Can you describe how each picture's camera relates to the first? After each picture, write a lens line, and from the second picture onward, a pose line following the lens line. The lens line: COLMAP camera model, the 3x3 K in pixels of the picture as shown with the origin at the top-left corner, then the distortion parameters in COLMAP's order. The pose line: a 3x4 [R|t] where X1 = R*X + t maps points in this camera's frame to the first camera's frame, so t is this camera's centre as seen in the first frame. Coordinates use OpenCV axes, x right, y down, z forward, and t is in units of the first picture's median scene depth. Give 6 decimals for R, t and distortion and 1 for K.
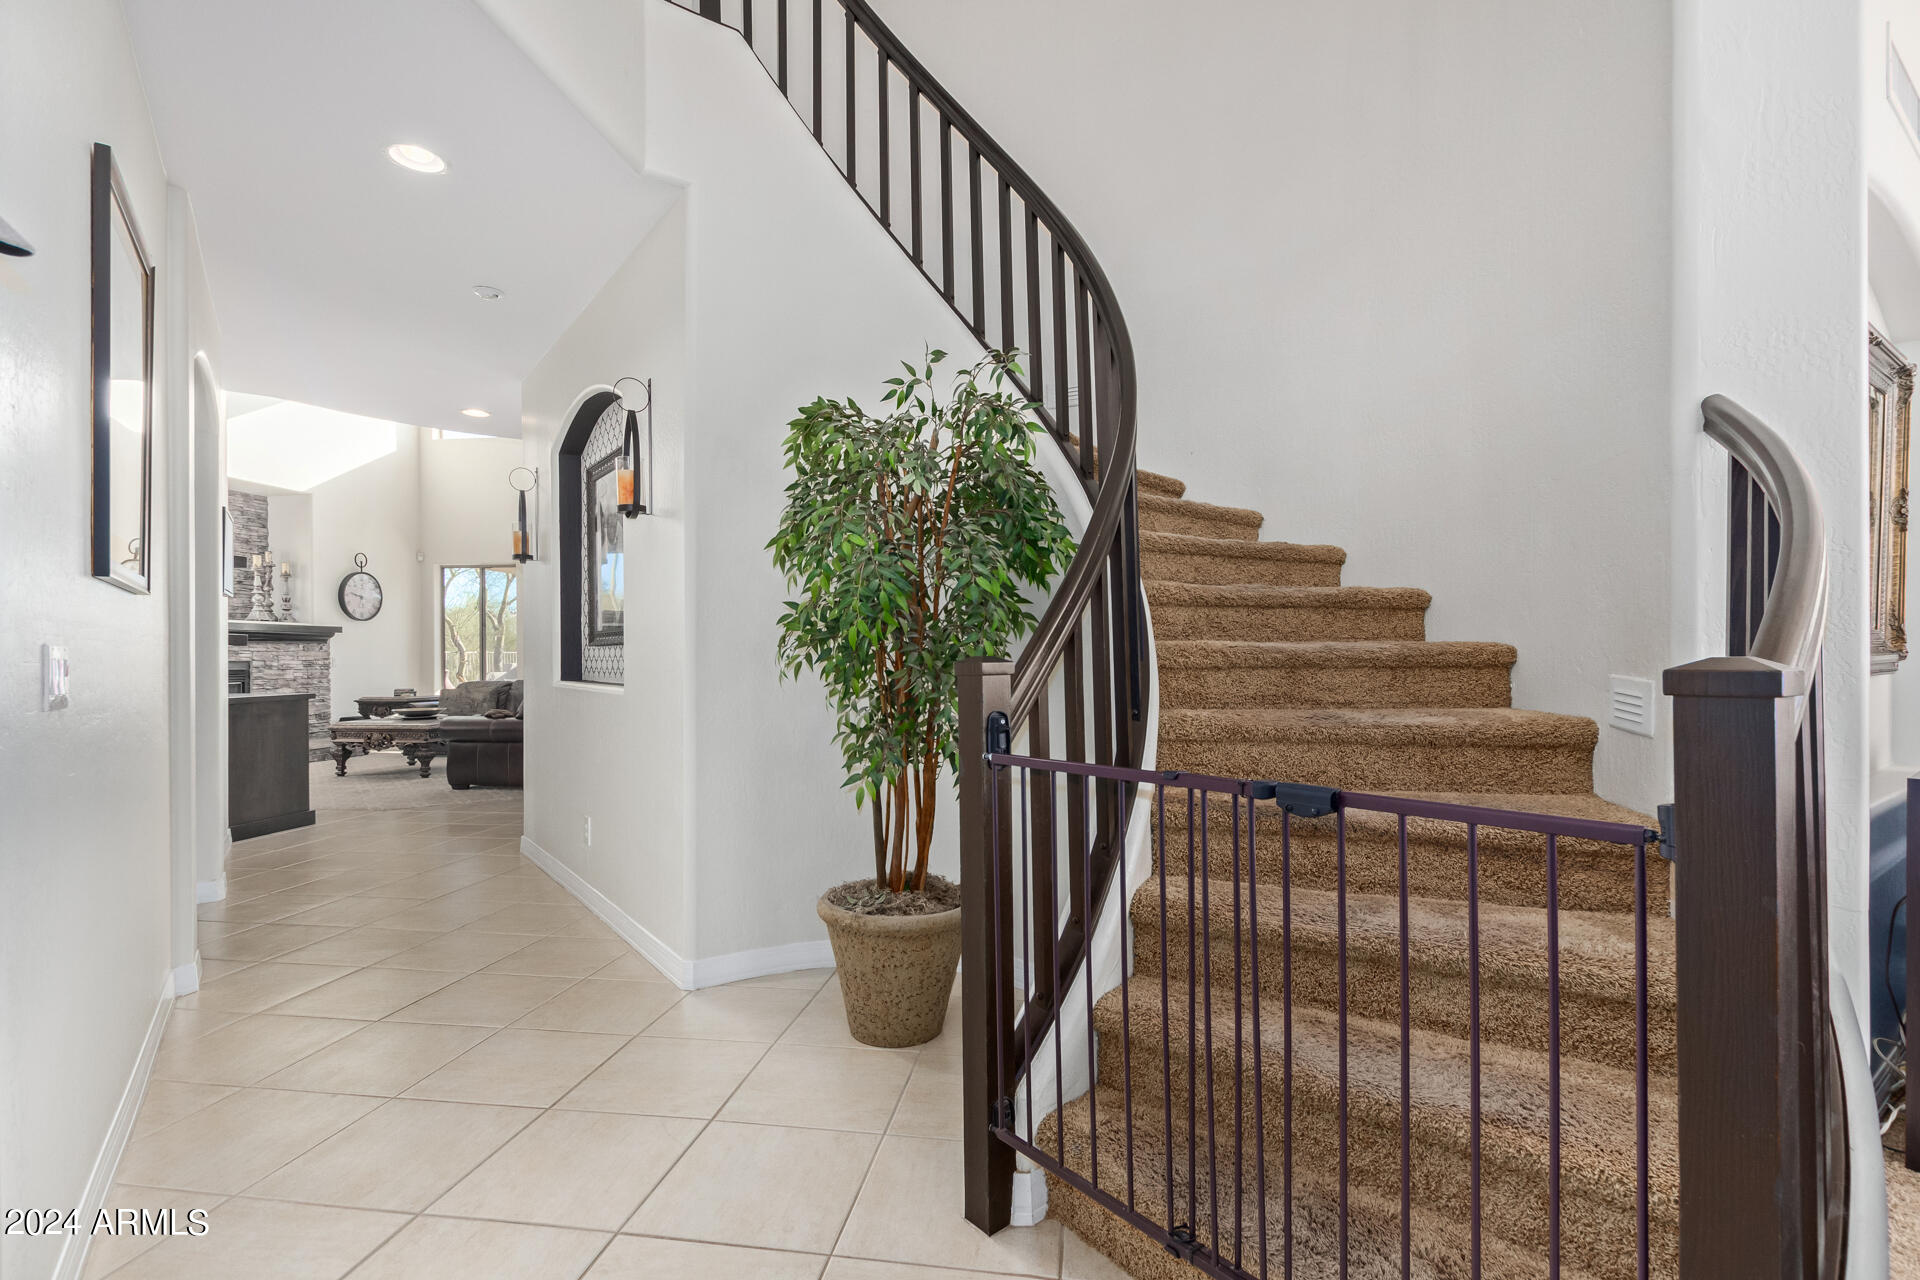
lens RADIAL K [[897.0, 0, 963.0], [0, 897.0, 652.6], [0, 0, 1]] dist [0.005279, -0.000430]
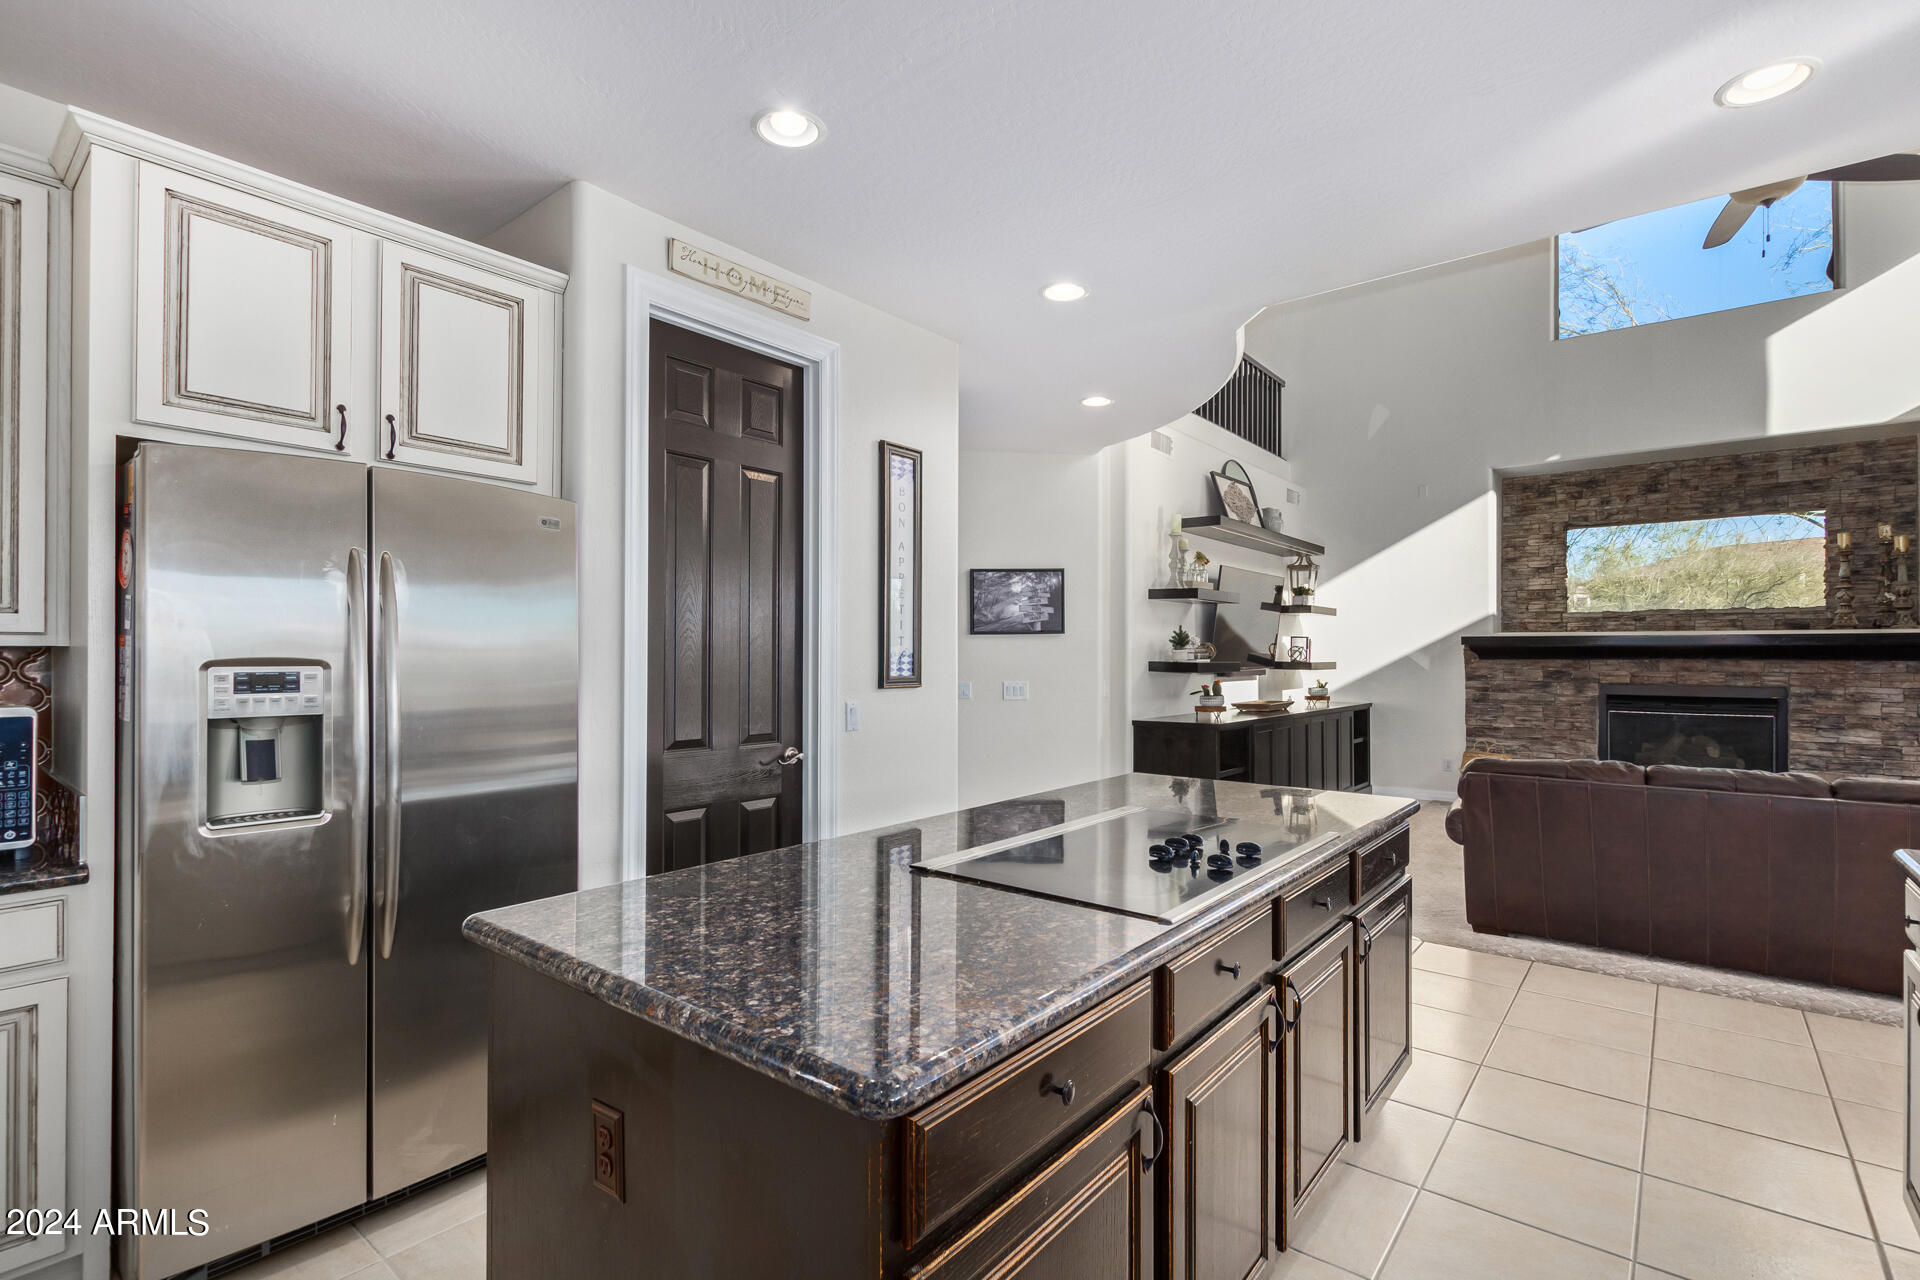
lens RADIAL K [[897.0, 0, 963.0], [0, 897.0, 652.6], [0, 0, 1]] dist [0.005279, -0.000430]
pose [[-0.500457, 0.001829, -0.865759, 0.137957], [0.004096, 0.999992, -0.000255, -0.018357], [0.865752, -0.003673, -0.500461, 0.729091]]
